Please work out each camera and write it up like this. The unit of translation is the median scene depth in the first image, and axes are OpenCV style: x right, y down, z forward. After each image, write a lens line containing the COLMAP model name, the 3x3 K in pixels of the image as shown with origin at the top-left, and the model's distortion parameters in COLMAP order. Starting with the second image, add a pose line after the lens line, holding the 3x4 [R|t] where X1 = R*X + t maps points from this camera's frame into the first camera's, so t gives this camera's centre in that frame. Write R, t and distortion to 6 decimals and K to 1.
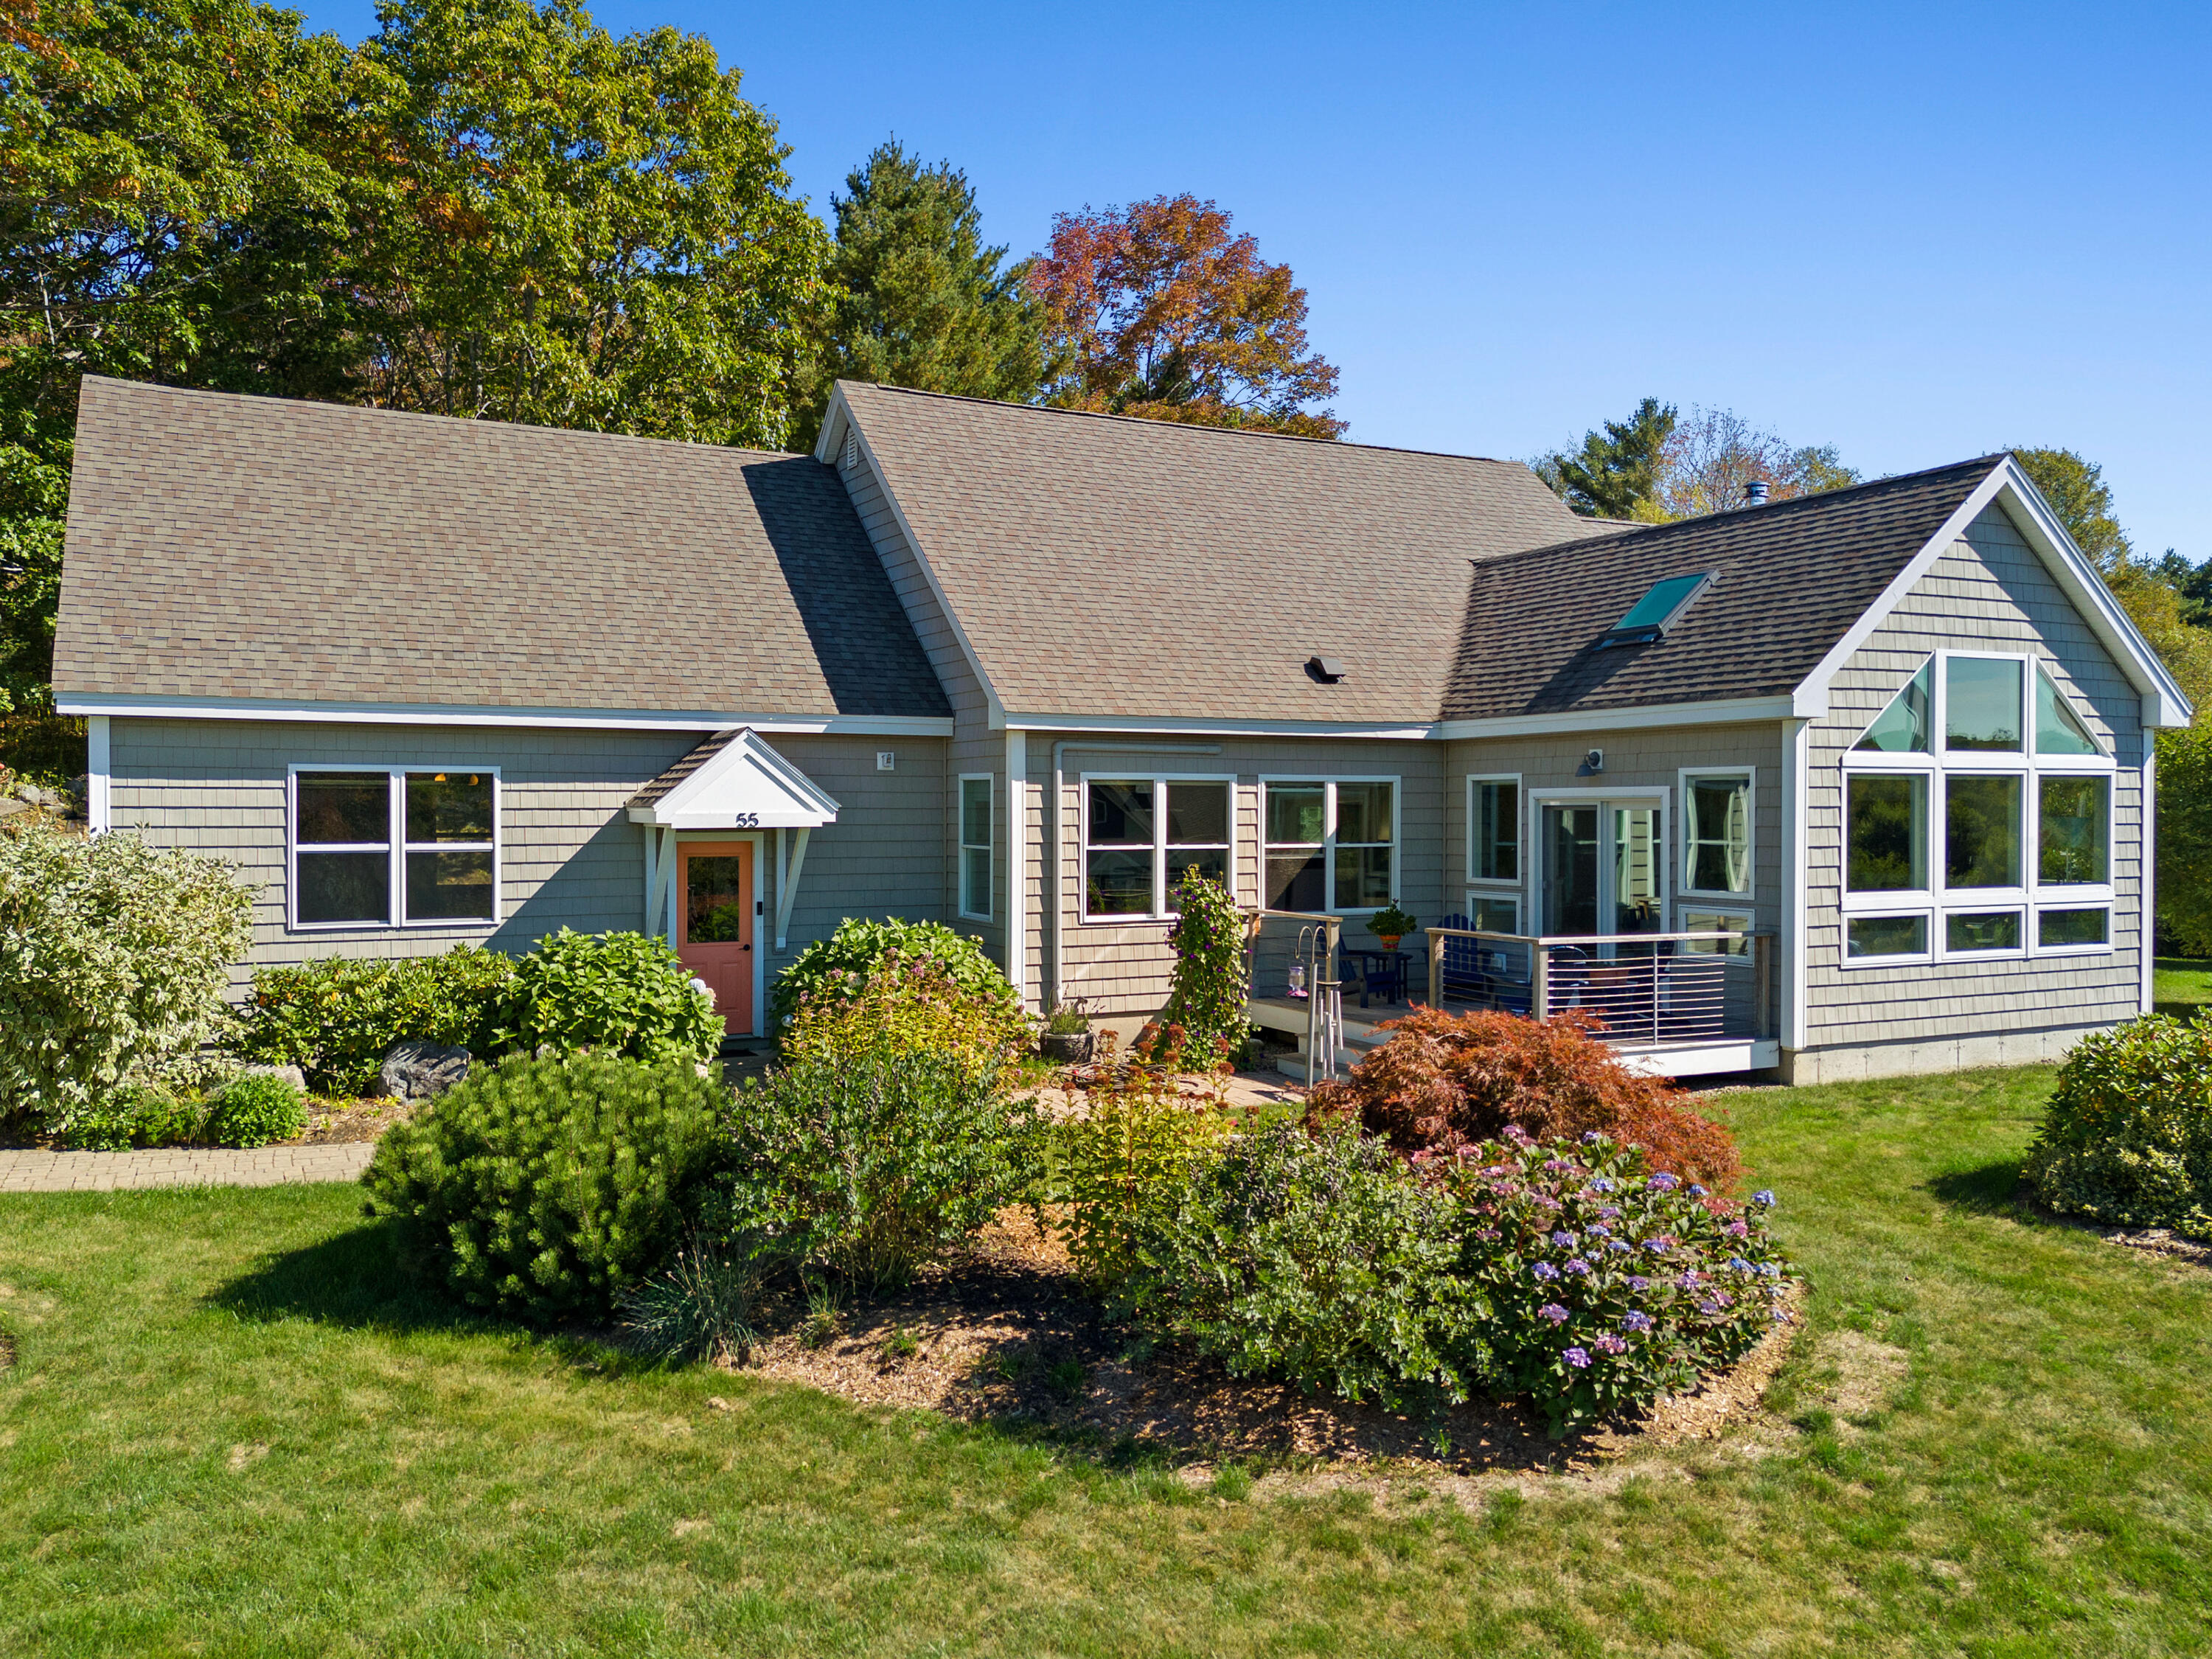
lens RADIAL K [[1725.6, 0, 1106.0], [0, 1725.6, 829.5], [0, 0, 1]] dist [0.125273, -0.182183]
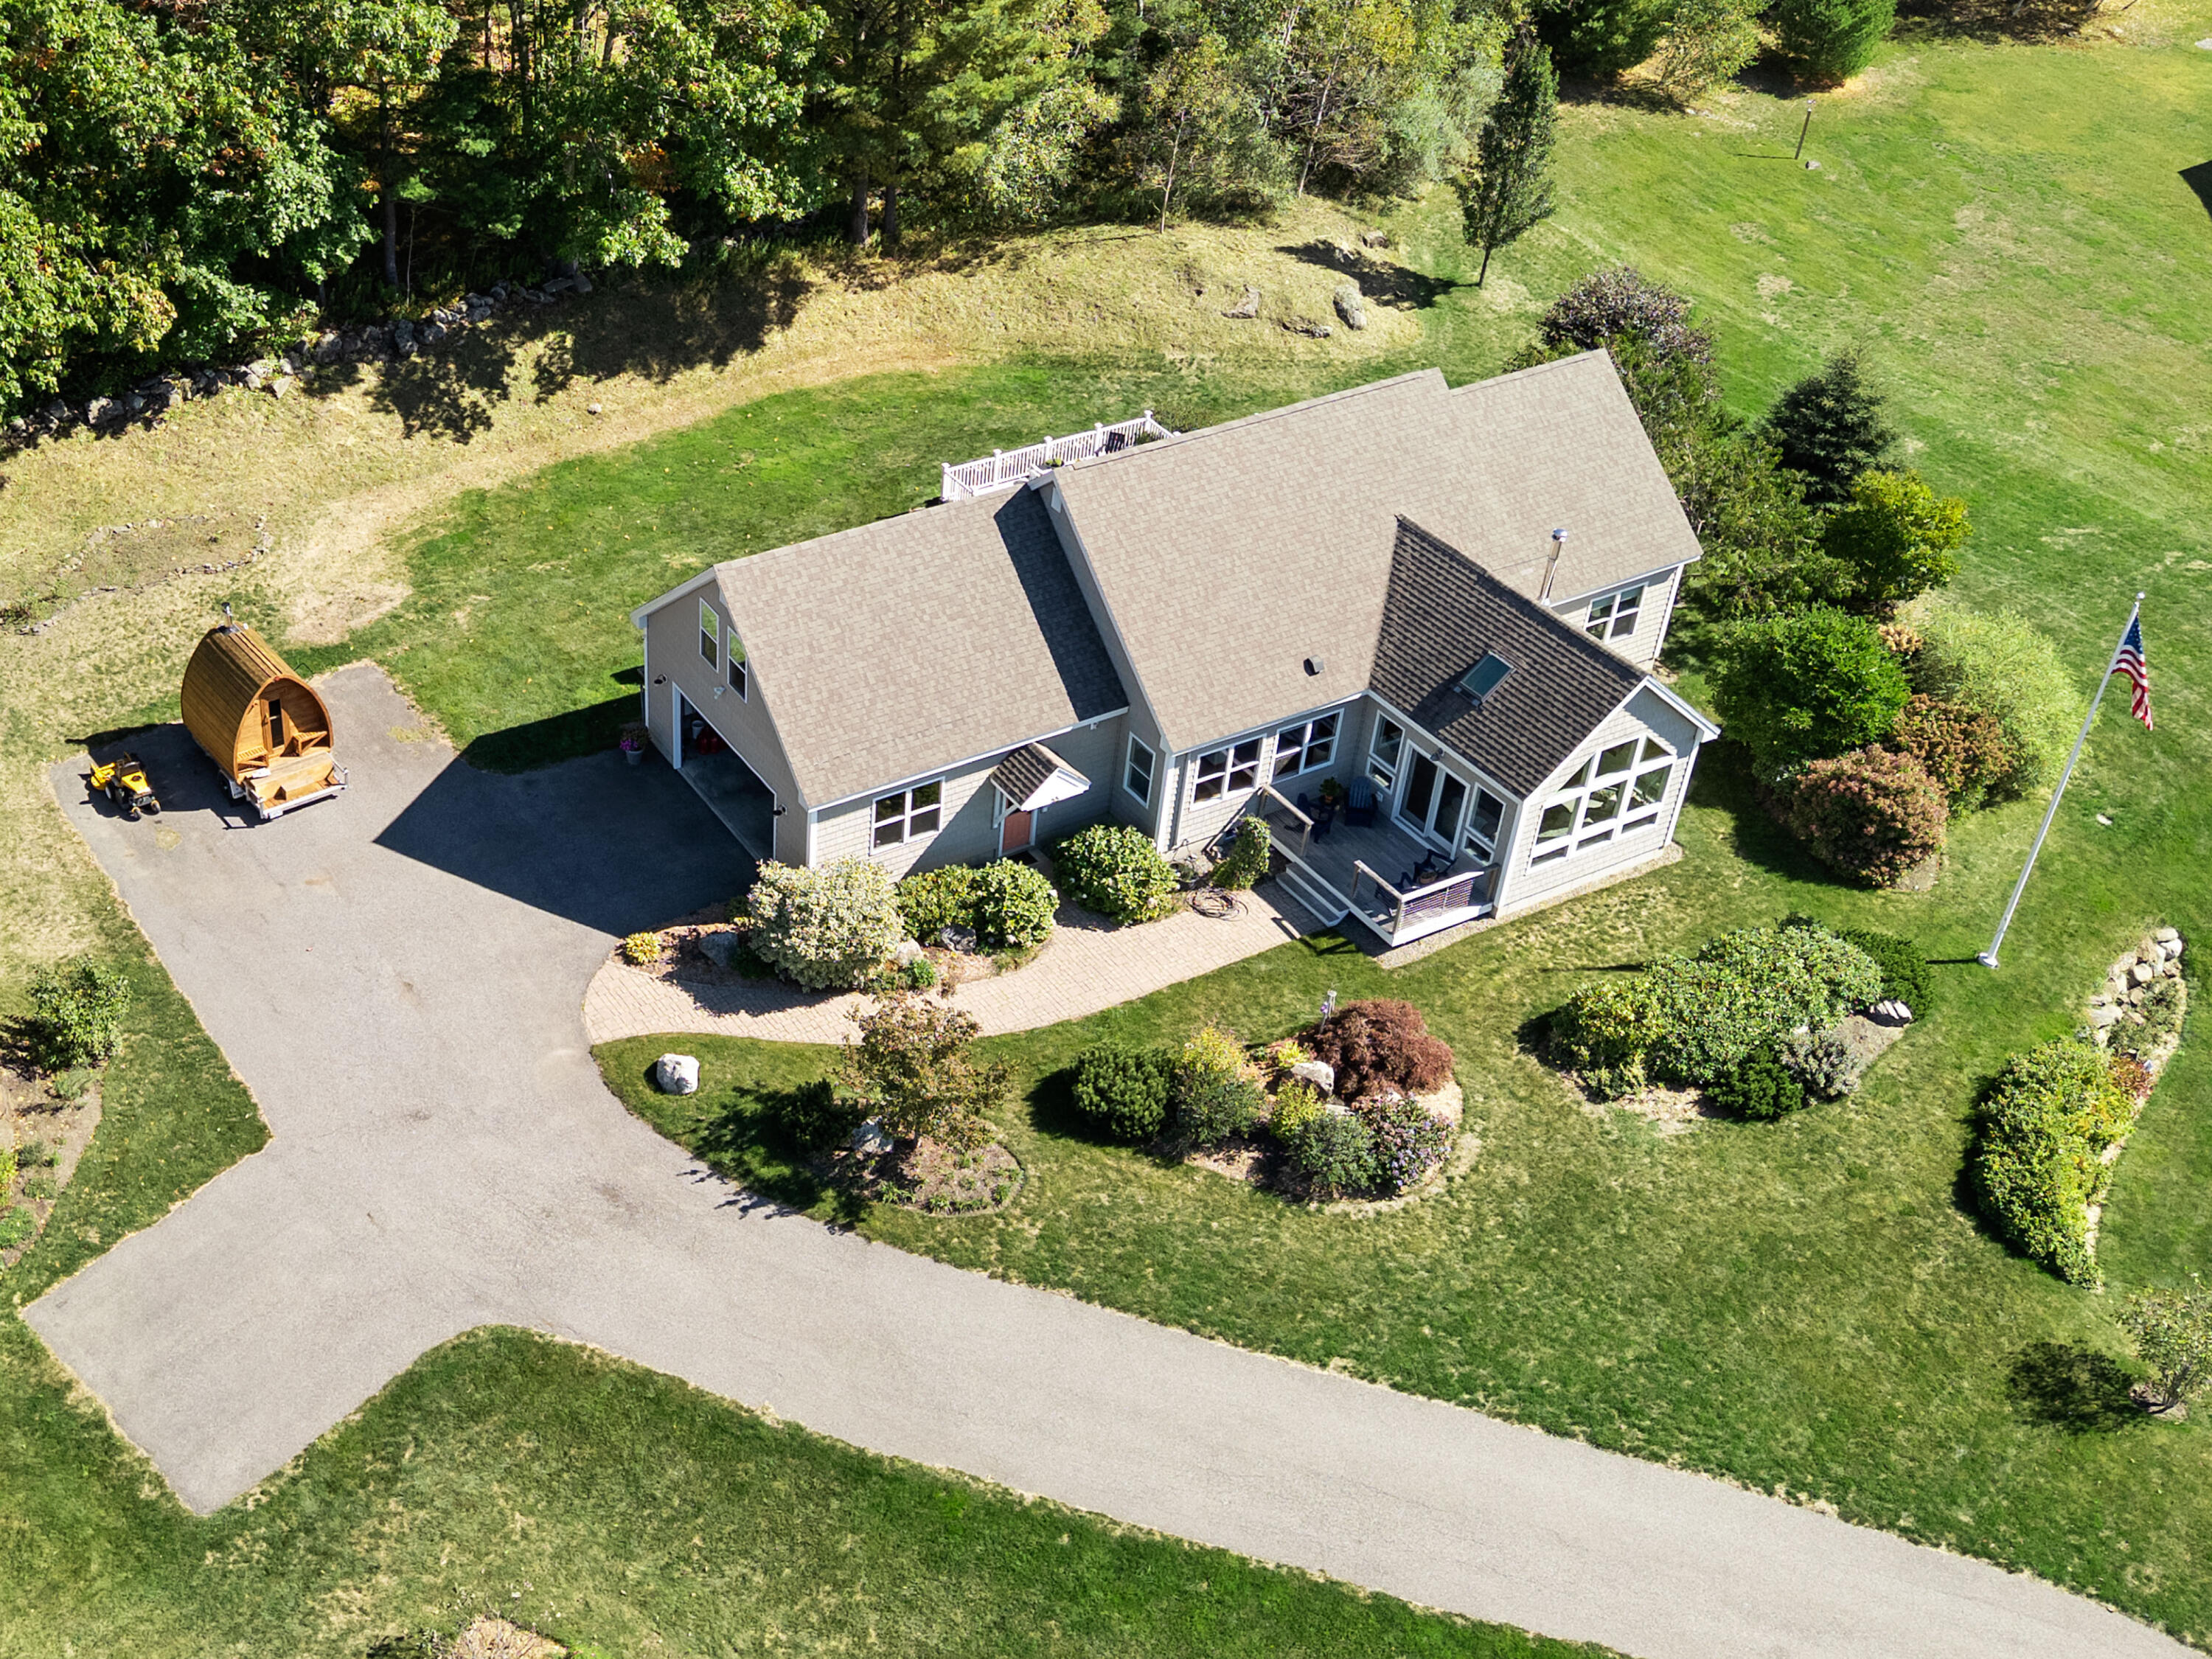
lens RADIAL K [[2345.2, 0, 716.3], [0, 2345.2, 796.9], [0, 0, 1]] dist [0.091232, -0.103165]
pose [[0.999940, -0.010969, -0.000382, -0.625703], [0.009248, 0.823344, 0.567468, -1.691840], [-0.005910, -0.567437, 0.823396, -1.462041]]
